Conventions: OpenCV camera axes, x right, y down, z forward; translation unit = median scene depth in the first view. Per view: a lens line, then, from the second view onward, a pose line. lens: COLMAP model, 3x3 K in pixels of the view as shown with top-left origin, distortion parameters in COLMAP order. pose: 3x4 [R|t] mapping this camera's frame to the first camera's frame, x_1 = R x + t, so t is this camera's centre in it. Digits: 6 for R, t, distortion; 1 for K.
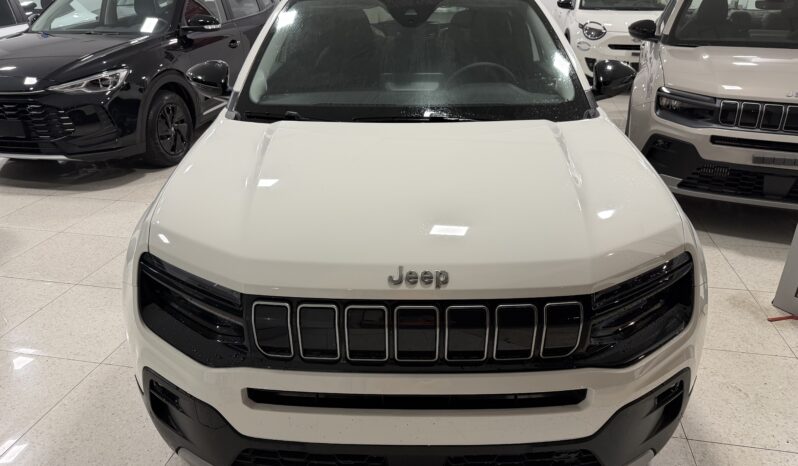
lens RADIAL K [[567.9, 0, 400.6], [0, 567.9, 231.2], [0, 0, 1]] dist [0.011043, -0.009864]
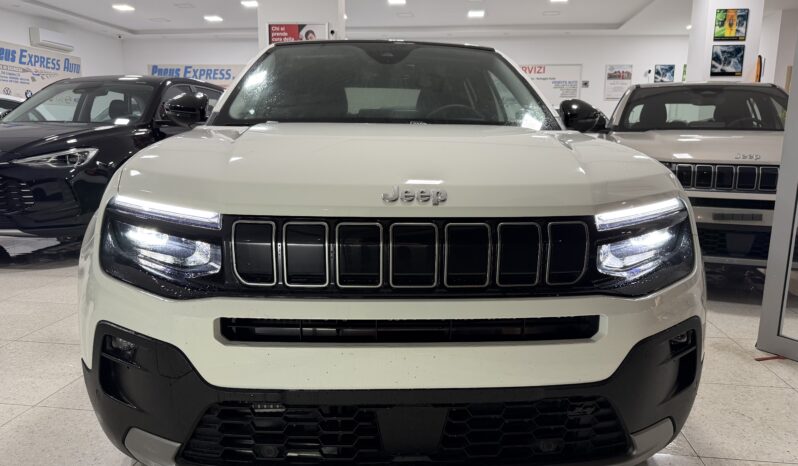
lens RADIAL K [[567.9, 0, 399.3], [0, 567.9, 231.3], [0, 0, 1]] dist [0.011043, -0.009864]
pose [[0.997623, 0.005200, 0.068715, -0.032189], [0.011969, 0.968921, -0.247080, 0.203457], [-0.067864, 0.247316, 0.966555, 0.057023]]
